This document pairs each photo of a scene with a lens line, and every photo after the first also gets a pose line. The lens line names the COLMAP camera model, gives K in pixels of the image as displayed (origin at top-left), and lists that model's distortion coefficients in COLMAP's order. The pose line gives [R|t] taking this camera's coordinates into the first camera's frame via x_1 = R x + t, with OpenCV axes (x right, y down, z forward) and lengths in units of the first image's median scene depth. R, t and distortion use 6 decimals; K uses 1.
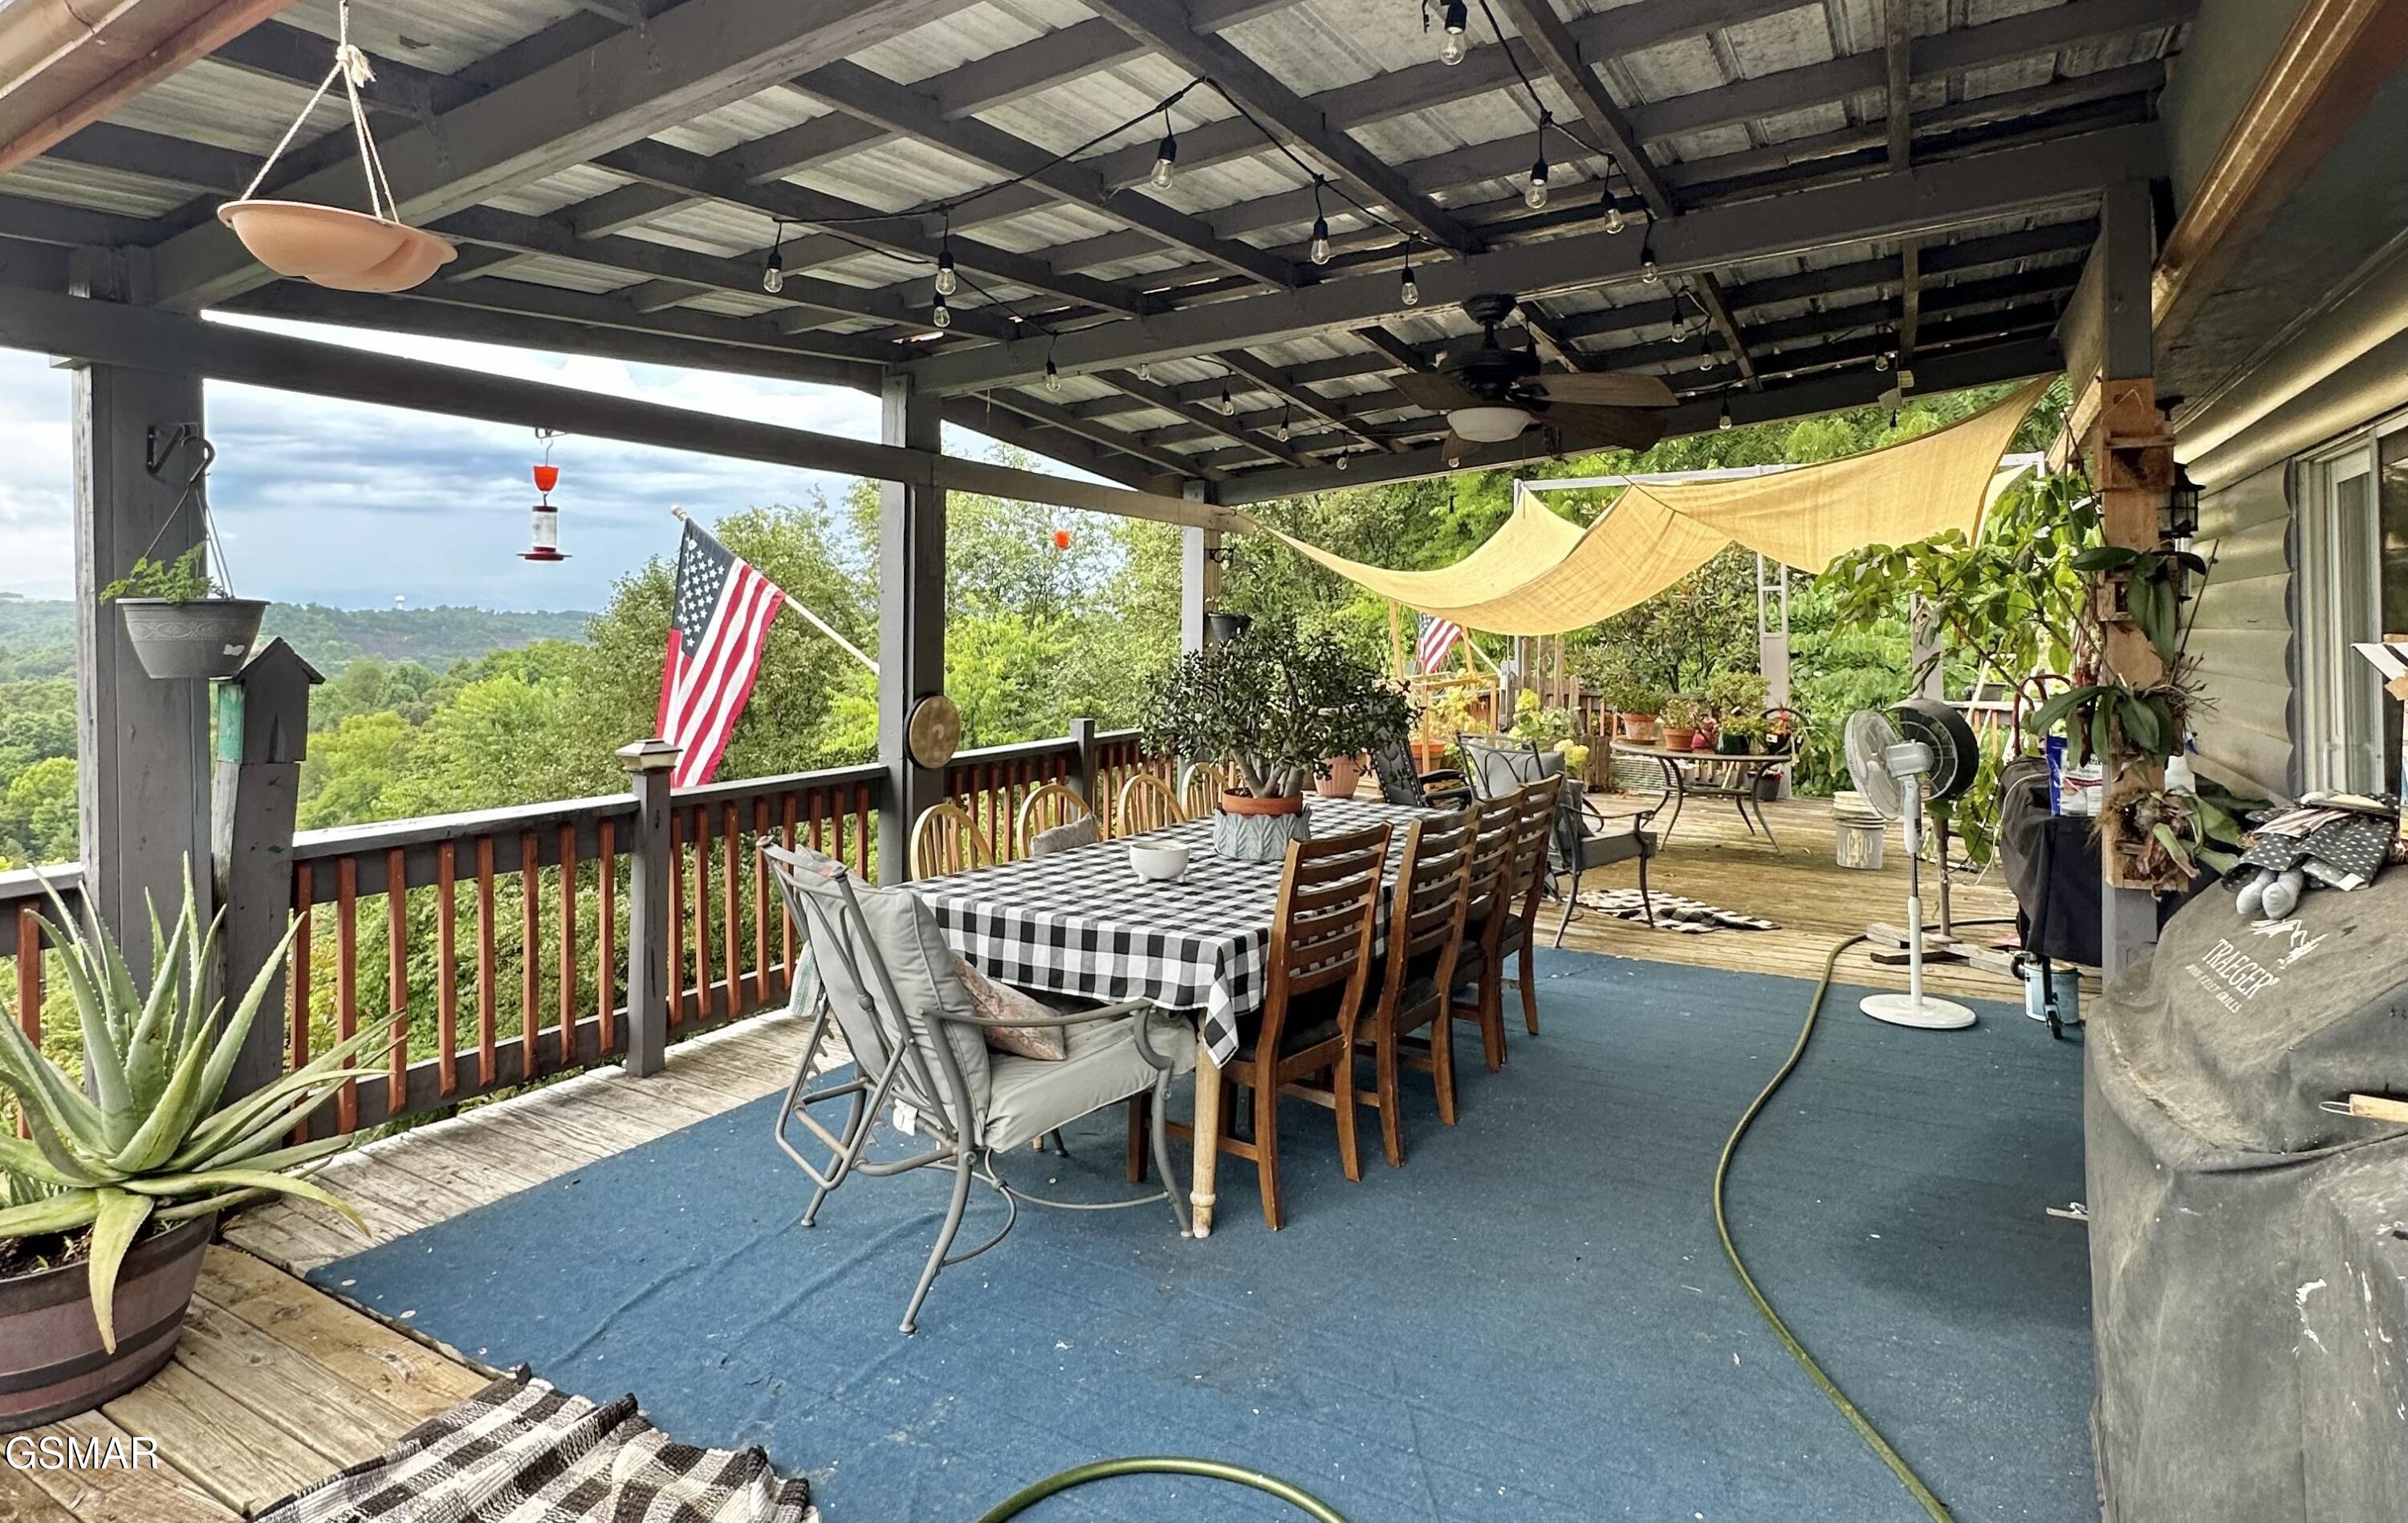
lens RADIAL K [[1300.8, 0, 1204.0], [0, 1300.8, 614.2], [0, 0, 1]] dist [-0.000388, 0.000006]
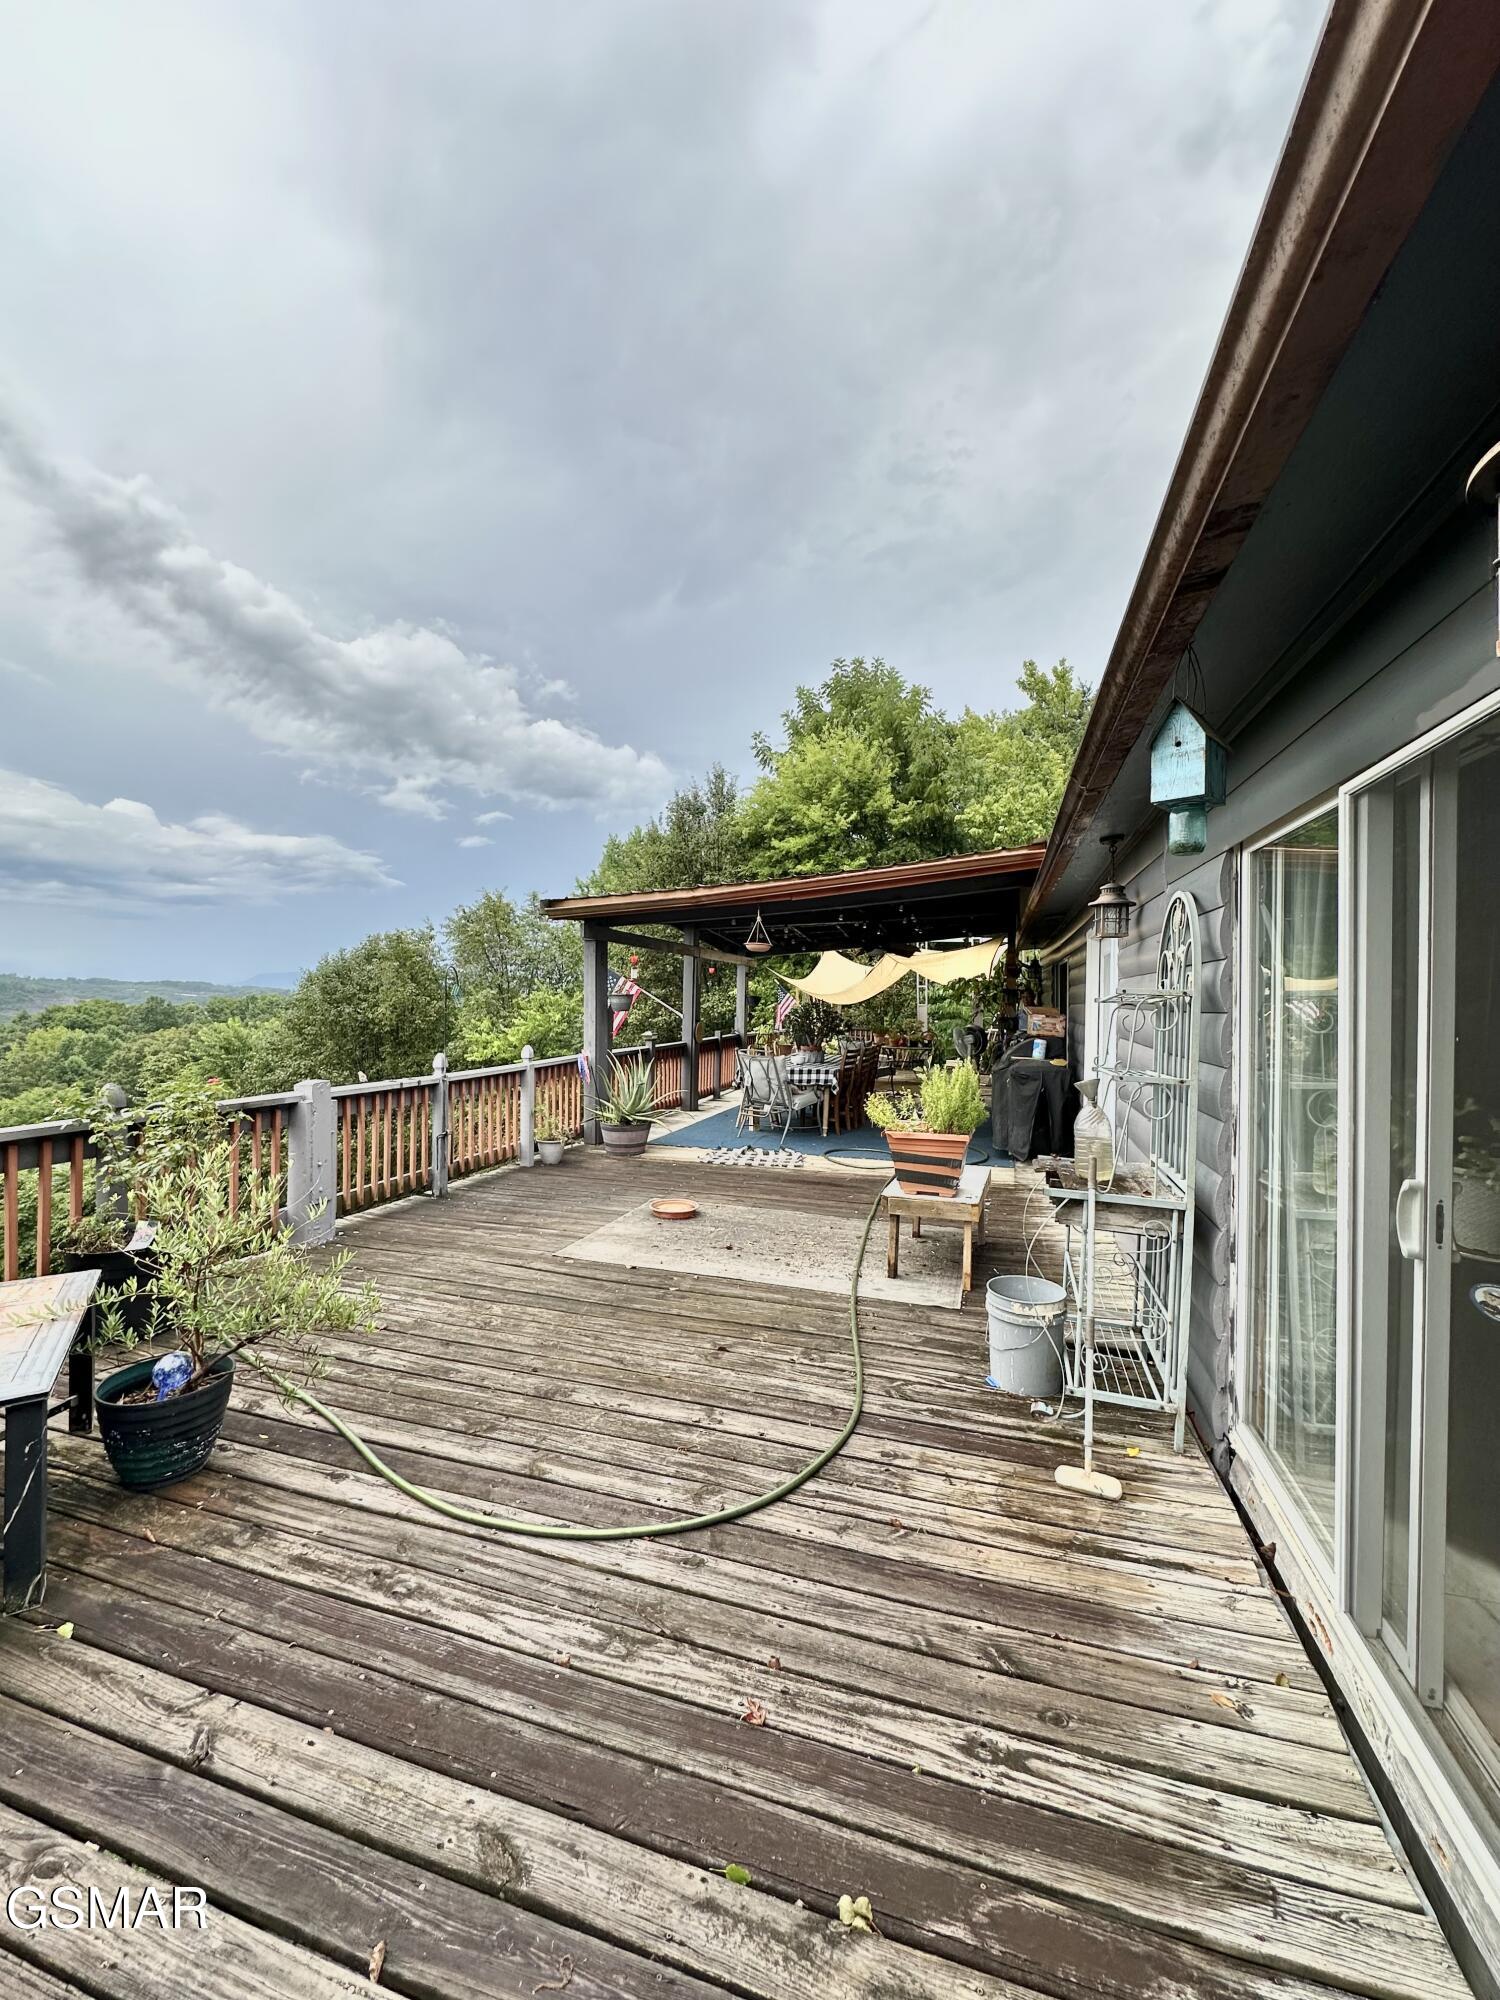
lens RADIAL K [[802.4, 0, 750.0], [0, 802.4, 1000.0], [0, 0, 1]] dist [-0.001733, -0.000022]
pose [[0.974531, 0.010725, 0.223997, -0.472097], [-0.013995, 0.999817, 0.013018, -0.017087], [-0.223817, -0.015822, 0.974503, -0.885323]]
